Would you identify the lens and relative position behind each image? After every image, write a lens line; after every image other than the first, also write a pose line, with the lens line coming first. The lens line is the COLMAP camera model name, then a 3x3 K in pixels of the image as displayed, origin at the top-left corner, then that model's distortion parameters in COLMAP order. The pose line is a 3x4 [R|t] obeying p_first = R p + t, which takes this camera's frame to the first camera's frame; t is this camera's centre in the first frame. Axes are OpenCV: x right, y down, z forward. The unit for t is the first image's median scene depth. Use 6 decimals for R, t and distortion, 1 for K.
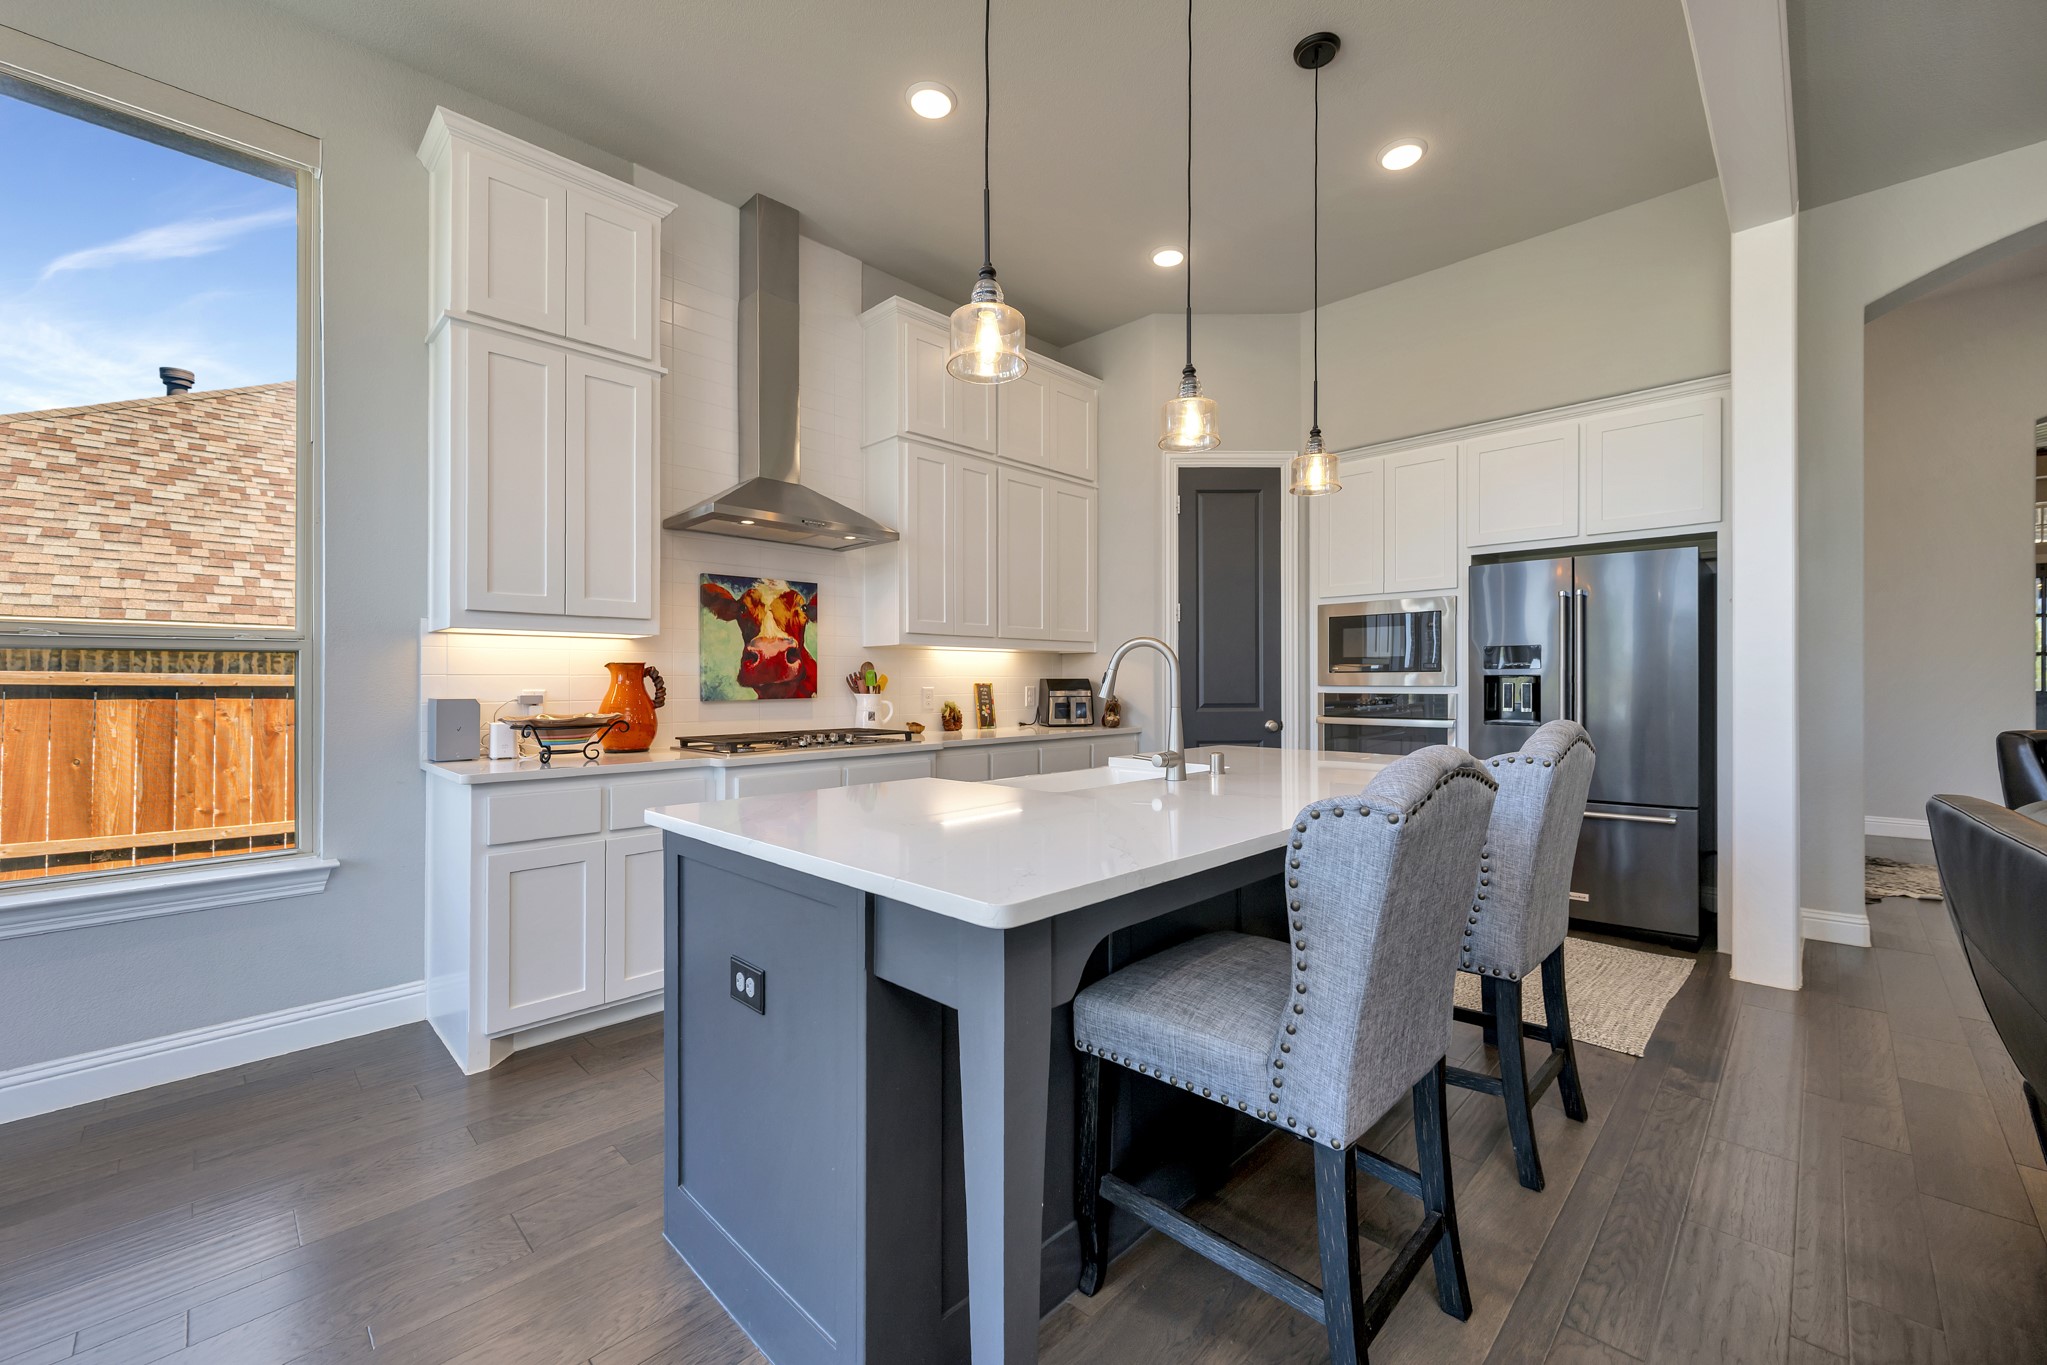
lens RADIAL K [[817.8, 0, 1031.9], [0, 817.8, 679.3], [0, 0, 1]] dist [0.000588, 0.000026]
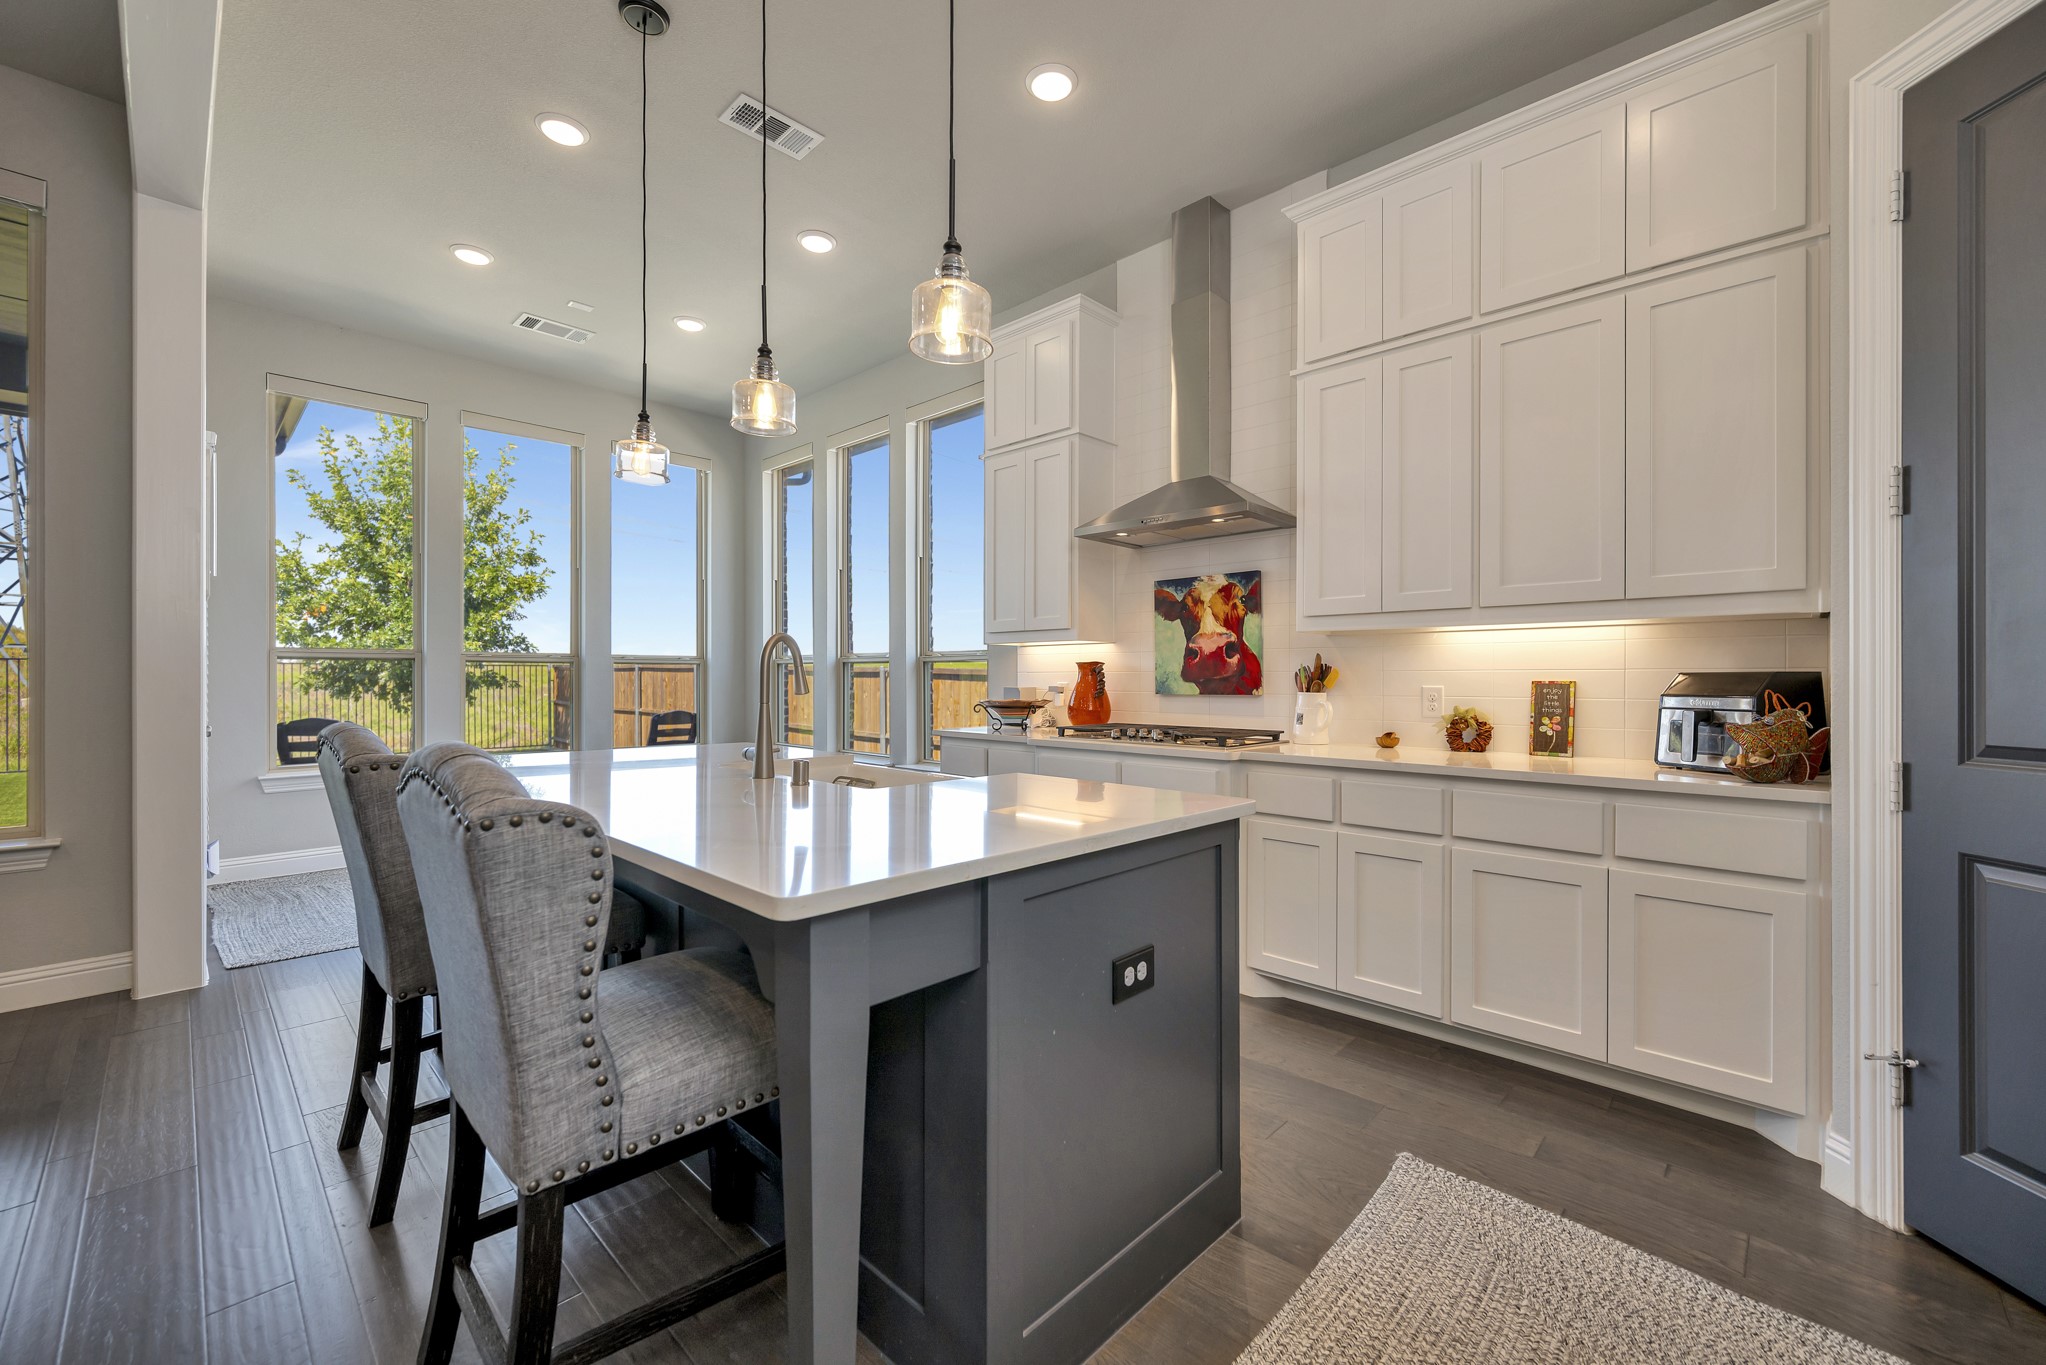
lens RADIAL K [[817.4, 0, 1032.0], [0, 817.4, 679.6], [0, 0, 1]] dist [0.000588, 0.000026]
pose [[0.017583, -0.004646, -0.999835, 0.671993], [-0.005356, 0.999974, -0.004741, 0.011358], [0.999831, 0.005438, 0.017558, 0.756141]]
